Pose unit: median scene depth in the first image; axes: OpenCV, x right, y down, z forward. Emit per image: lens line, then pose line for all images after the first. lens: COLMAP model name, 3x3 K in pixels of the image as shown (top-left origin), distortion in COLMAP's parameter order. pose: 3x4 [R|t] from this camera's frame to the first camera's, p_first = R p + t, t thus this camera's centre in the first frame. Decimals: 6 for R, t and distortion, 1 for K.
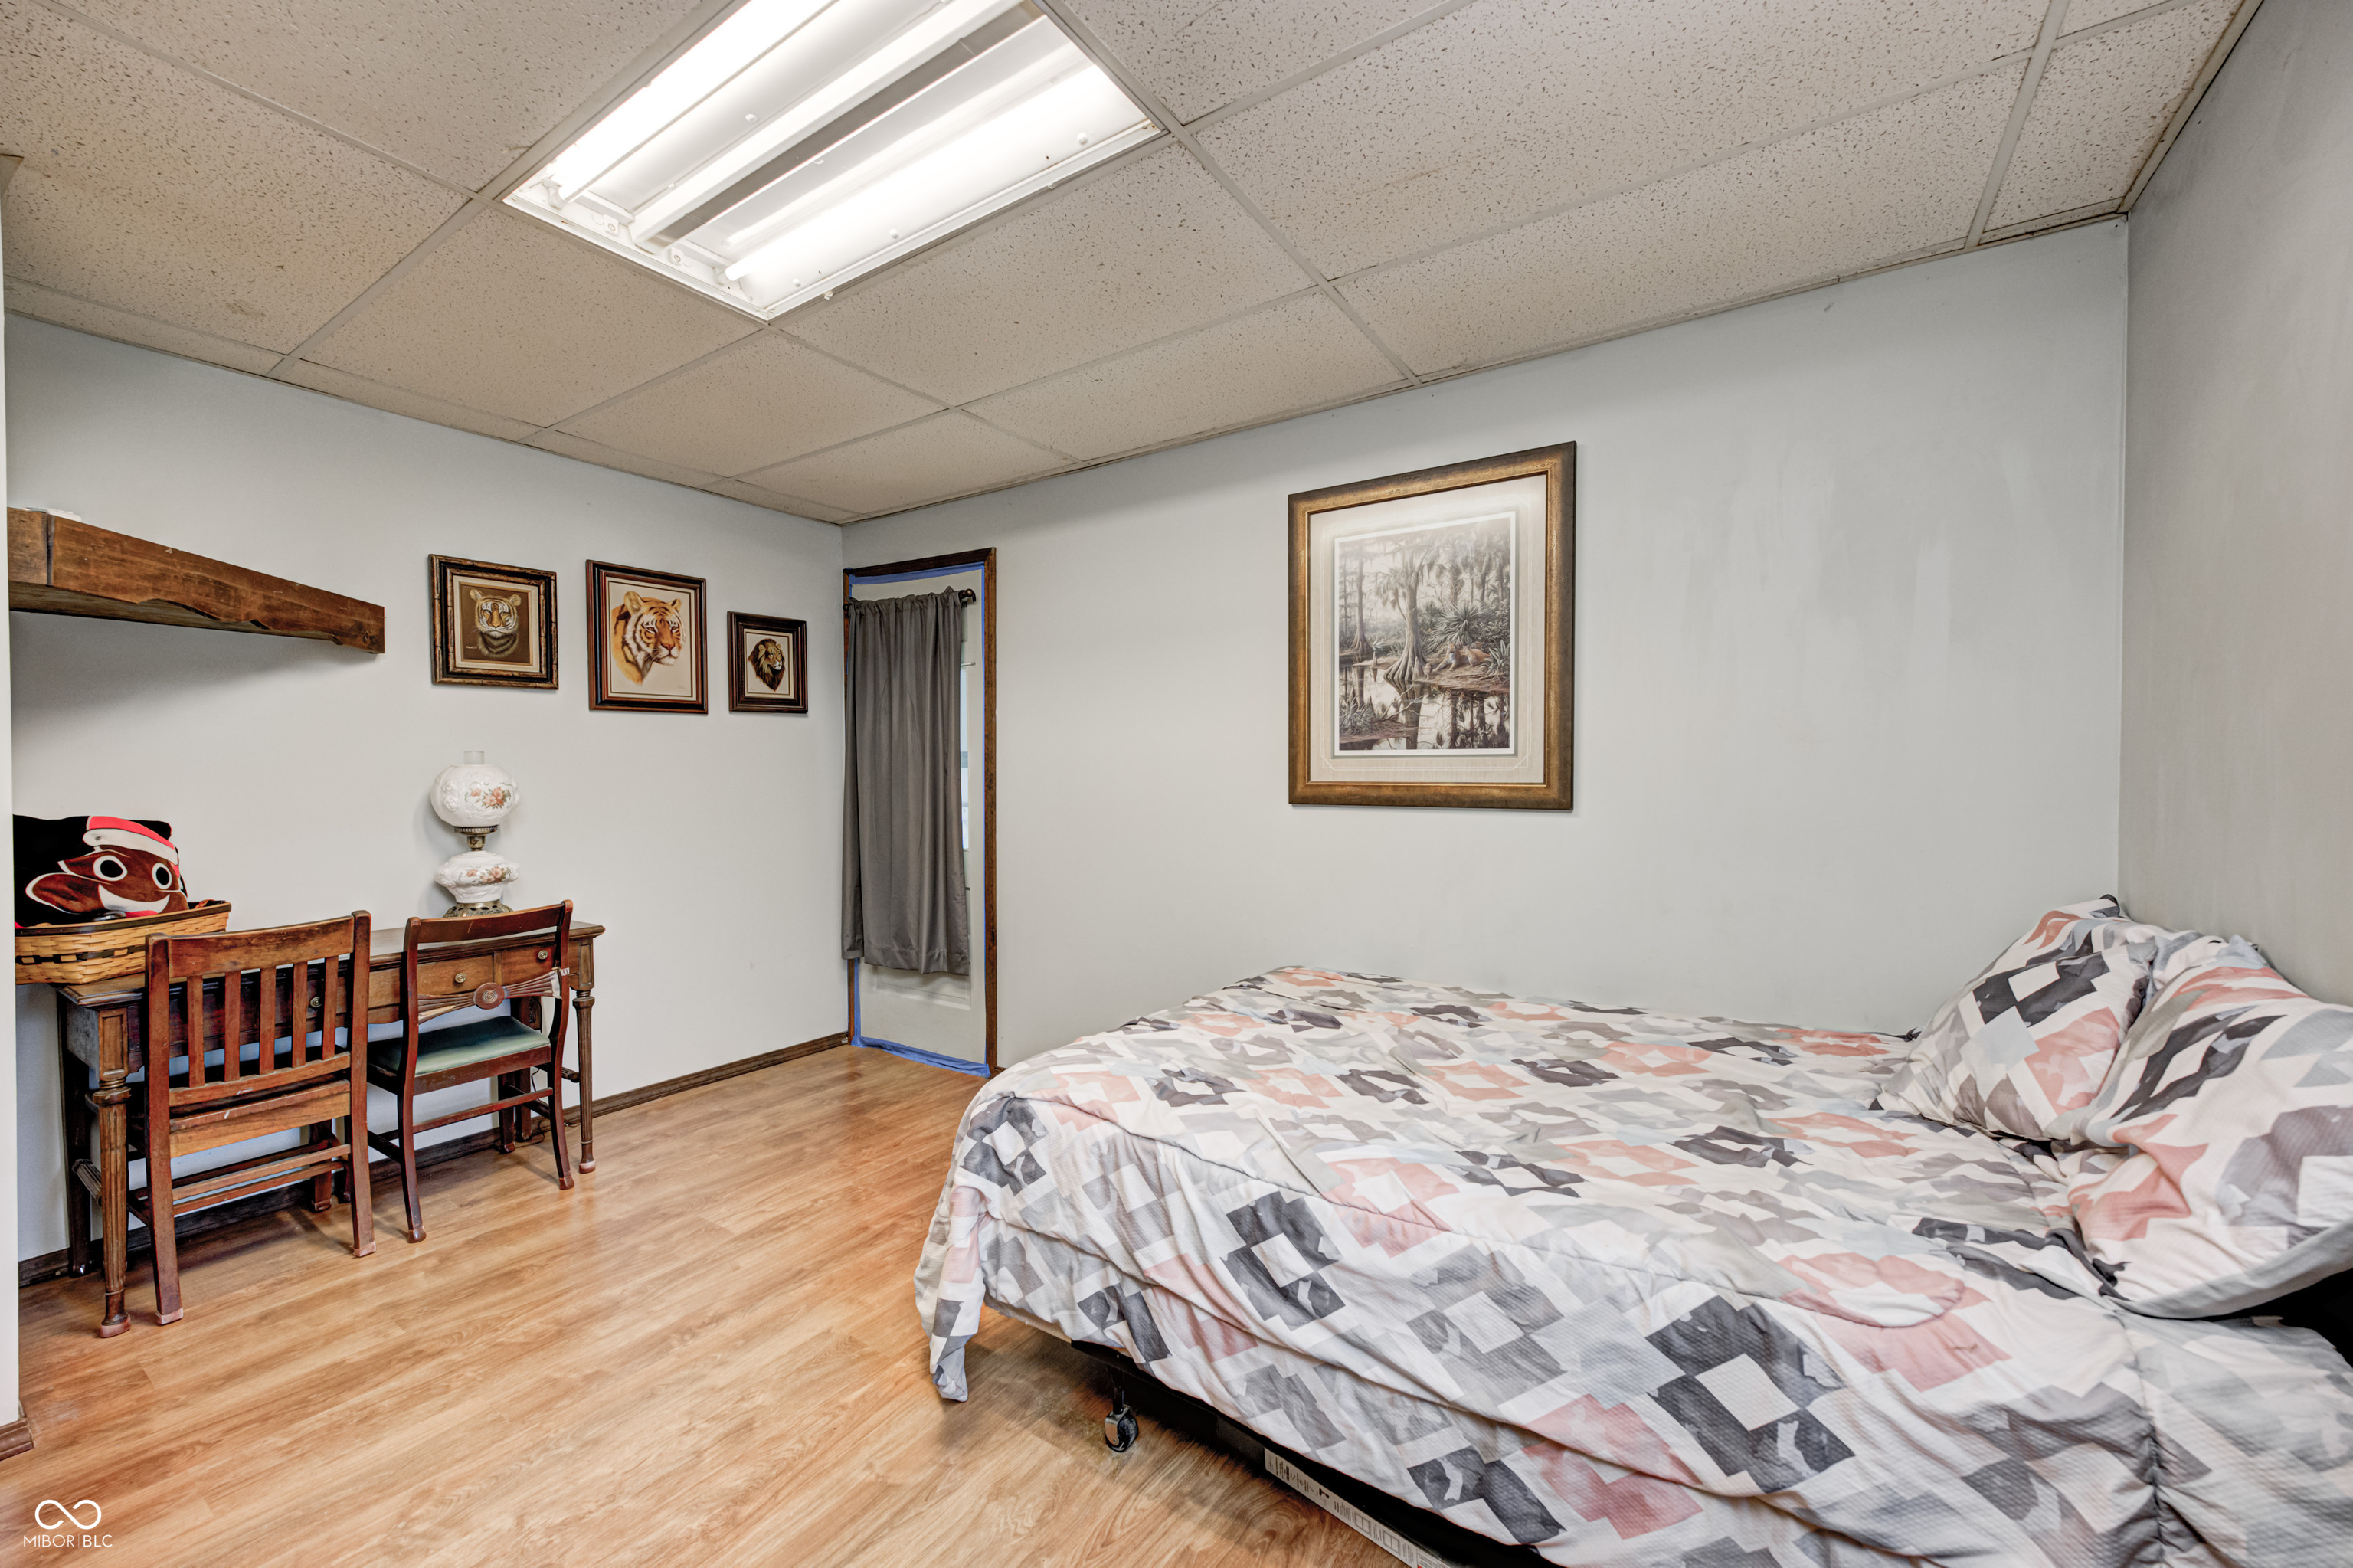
lens RADIAL K [[922.2, 0, 1173.5], [0, 922.2, 782.8], [0, 0, 1]] dist [-0.003310, 0.001806]
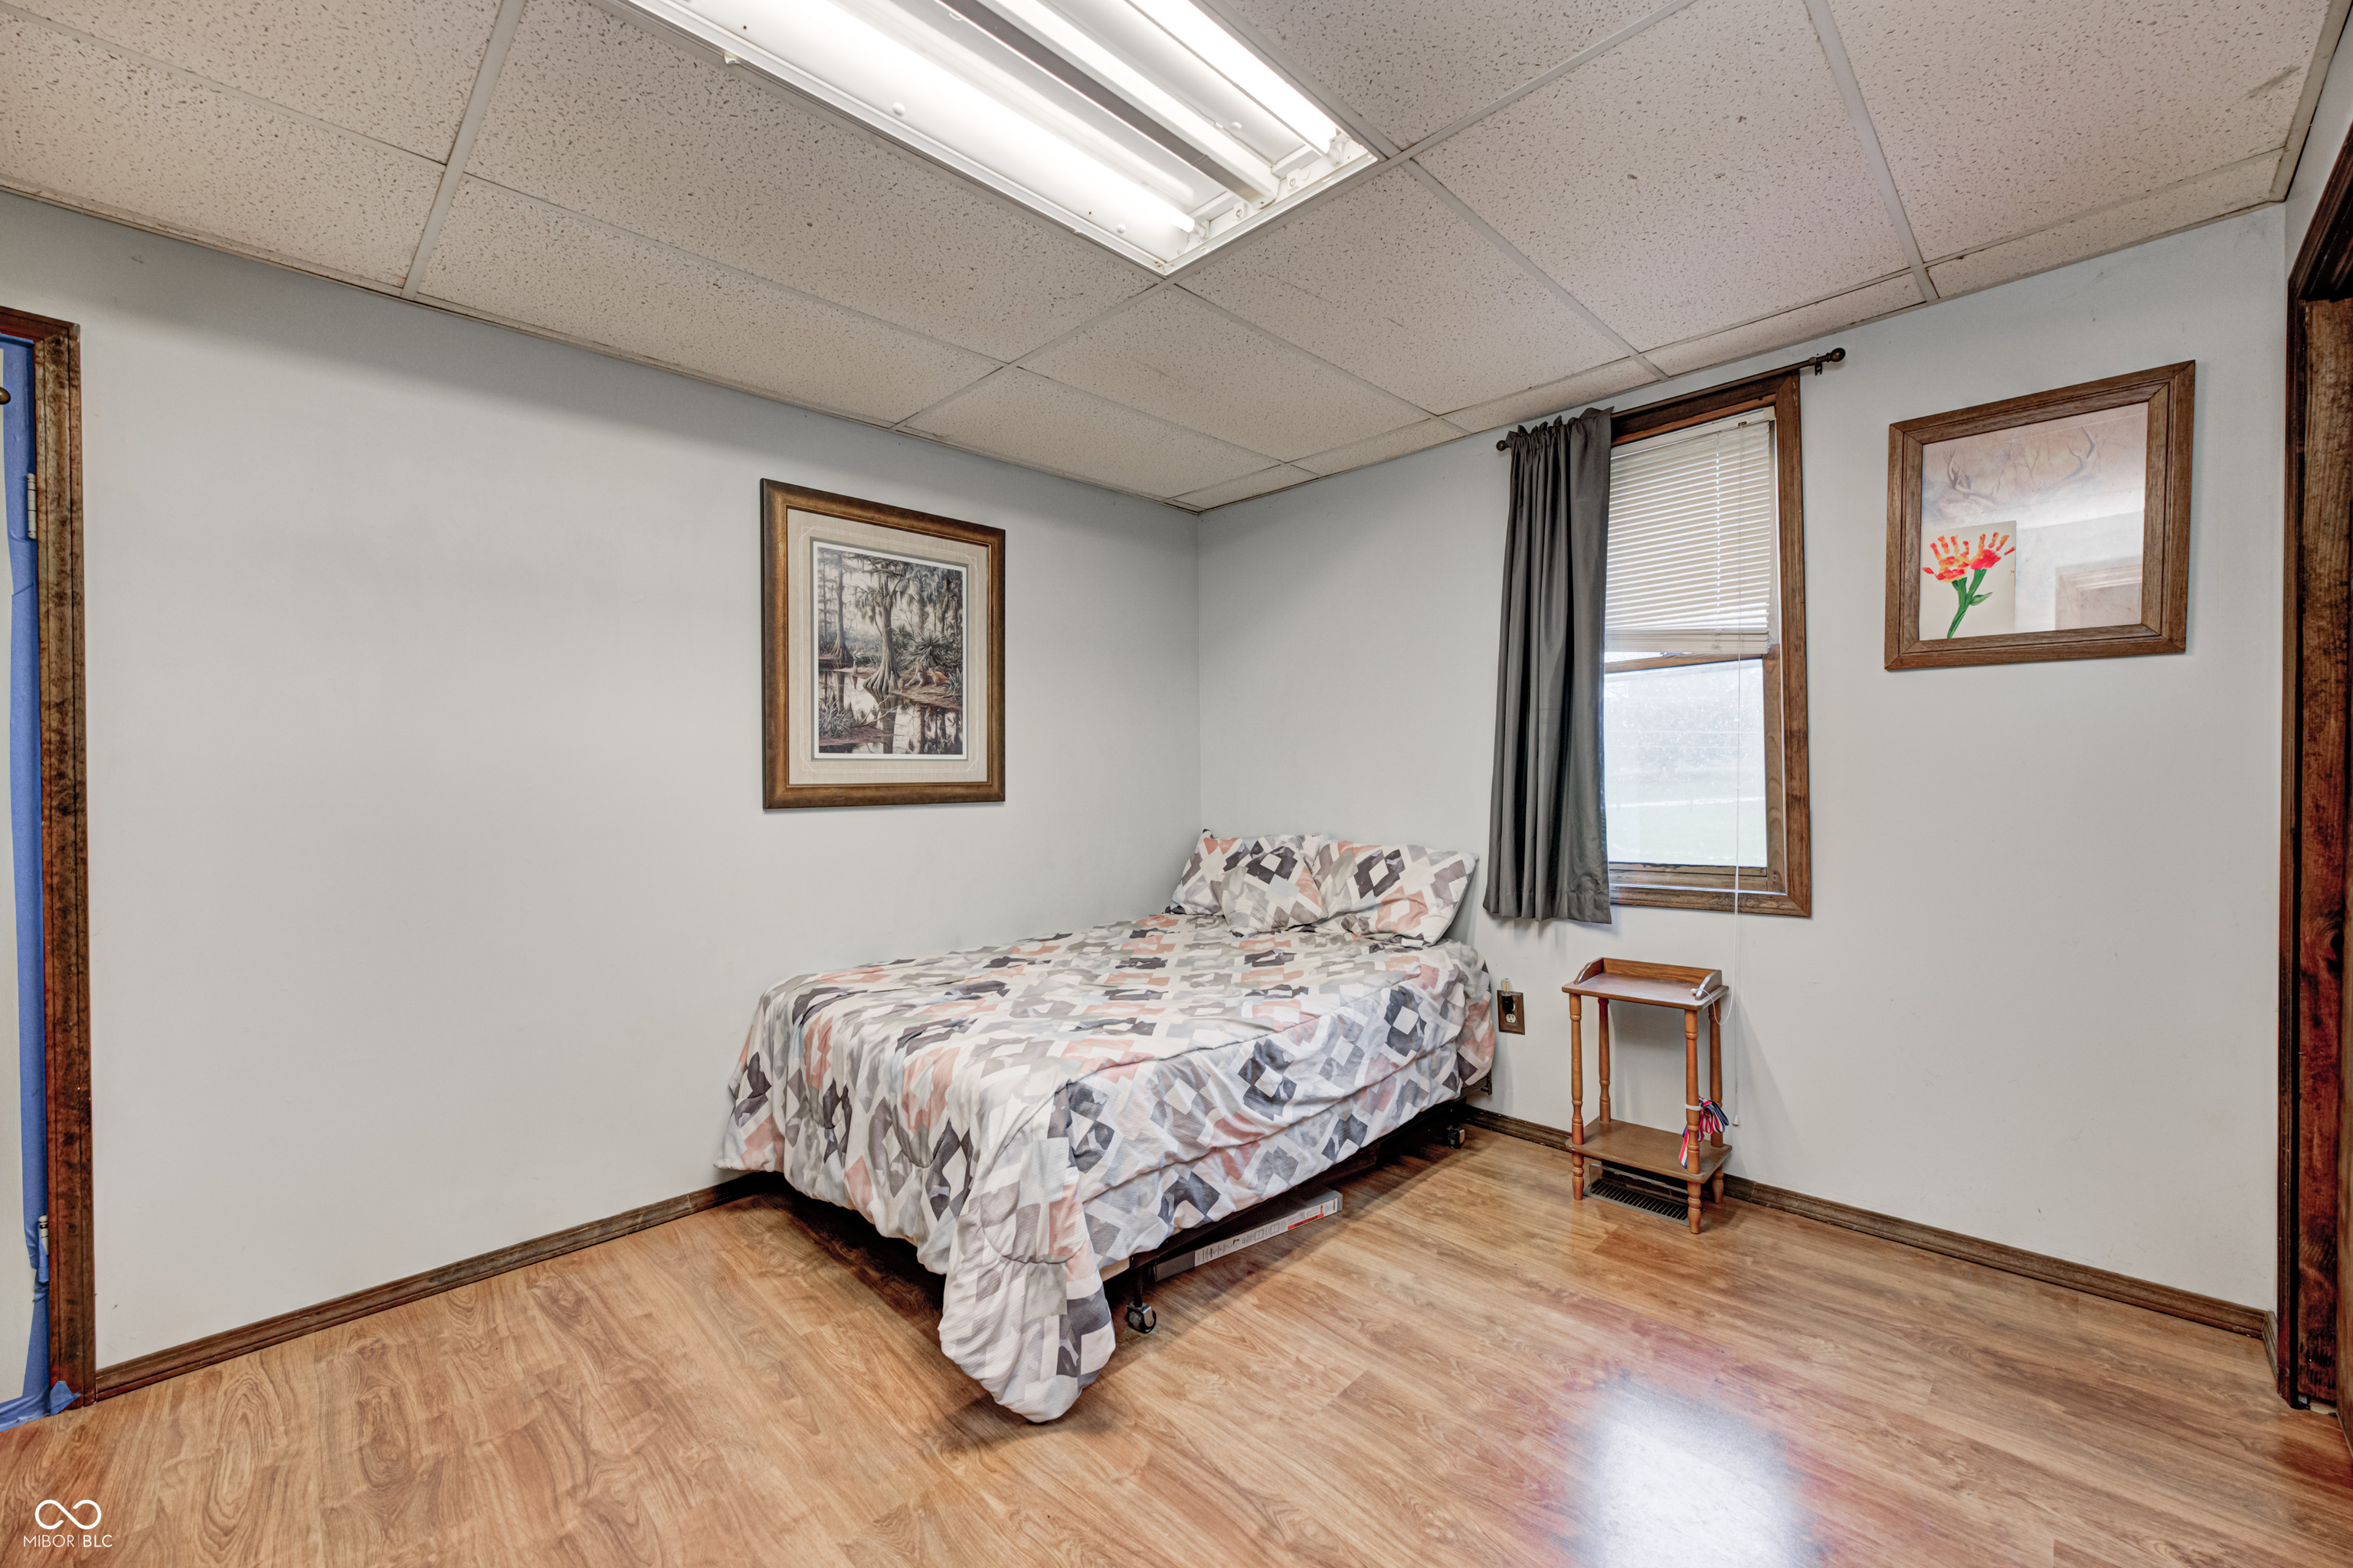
lens RADIAL K [[922.2, 0, 1174.6], [0, 922.2, 782.1], [0, 0, 1]] dist [-0.003310, 0.001806]
pose [[0.195691, -0.011067, 0.980603, -0.793435], [0.020255, 0.999769, 0.007241, -0.003041], [-0.980456, 0.018445, 0.195870, 0.459961]]
